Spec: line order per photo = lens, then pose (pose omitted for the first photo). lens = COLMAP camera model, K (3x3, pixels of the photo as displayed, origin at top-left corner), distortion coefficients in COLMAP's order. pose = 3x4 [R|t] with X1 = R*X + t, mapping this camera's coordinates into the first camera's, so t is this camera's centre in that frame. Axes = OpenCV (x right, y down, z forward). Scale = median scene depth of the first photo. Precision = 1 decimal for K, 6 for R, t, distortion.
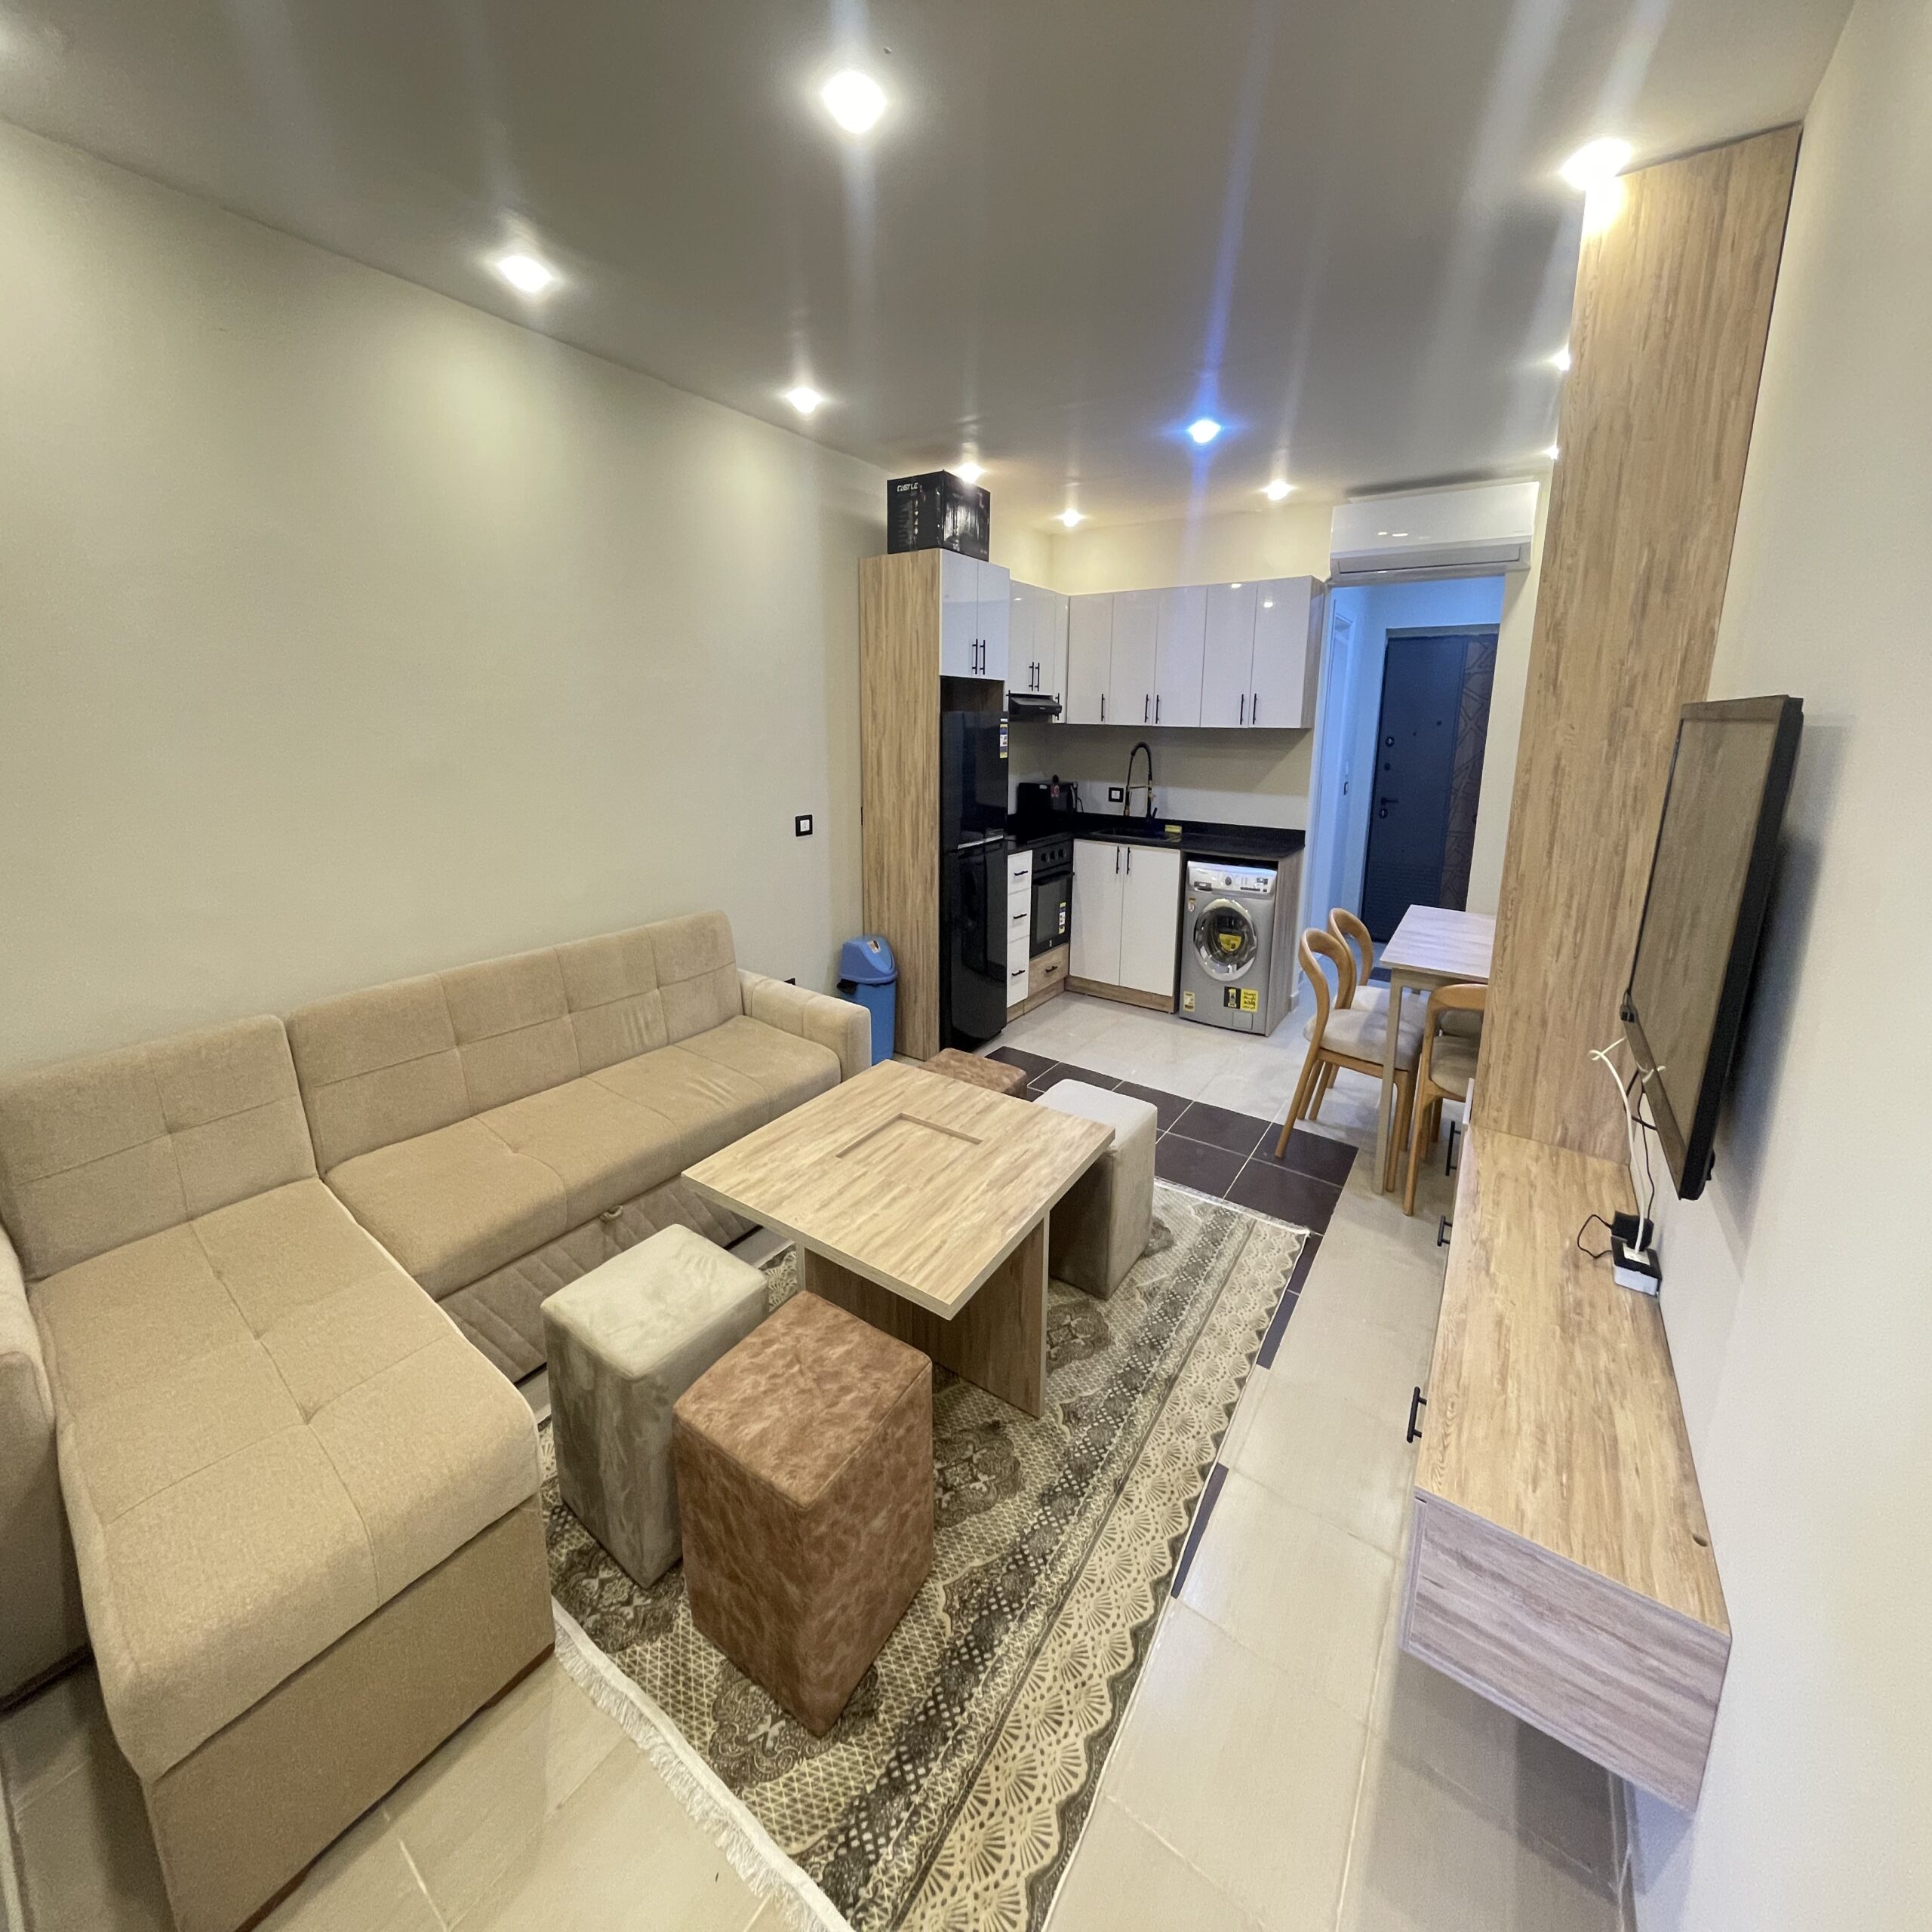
lens RADIAL K [[806.4, 0, 967.6], [0, 806.4, 861.7], [0, 0, 1]] dist [-0.003022, 0.000083]
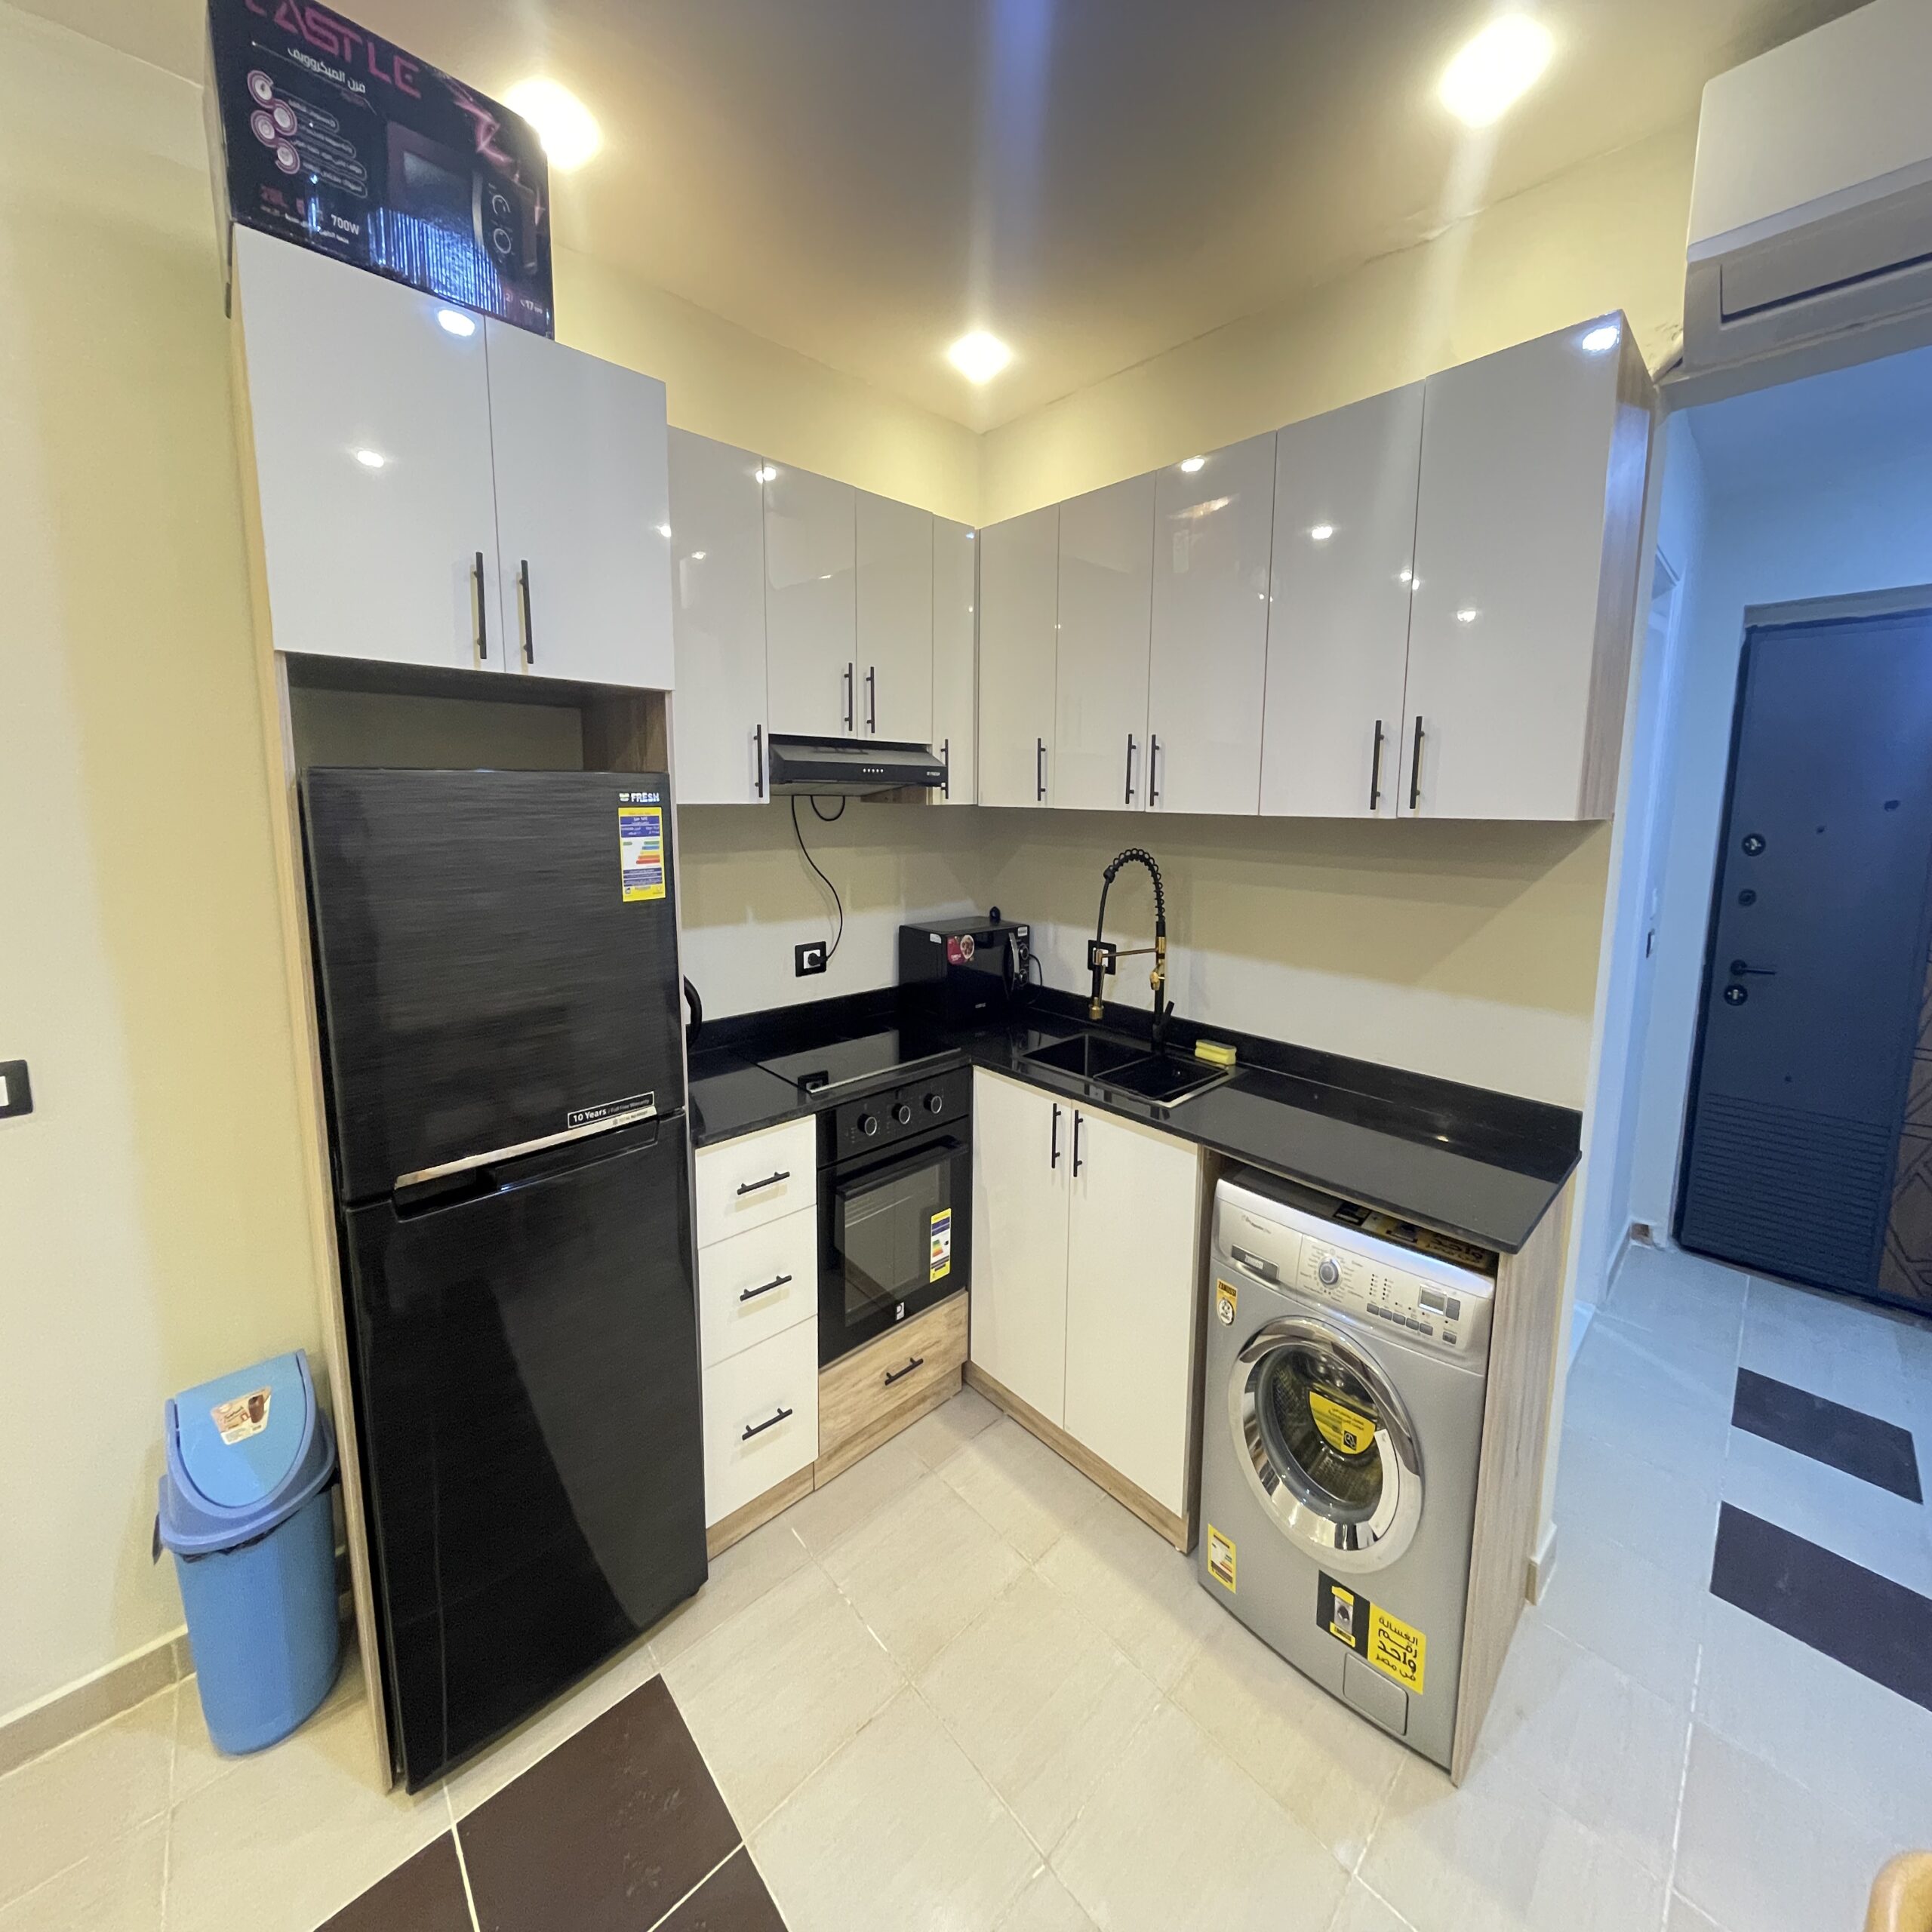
lens RADIAL K [[785.8, 0, 959.8], [0, 785.8, 886.5], [0, 0, 1]] dist [-0.003824, -0.000127]
pose [[0.975685, 0.024411, -0.217816, 0.226418], [-0.038586, 0.997388, -0.061059, -0.103854], [0.215757, 0.067979, 0.974078, 0.600935]]
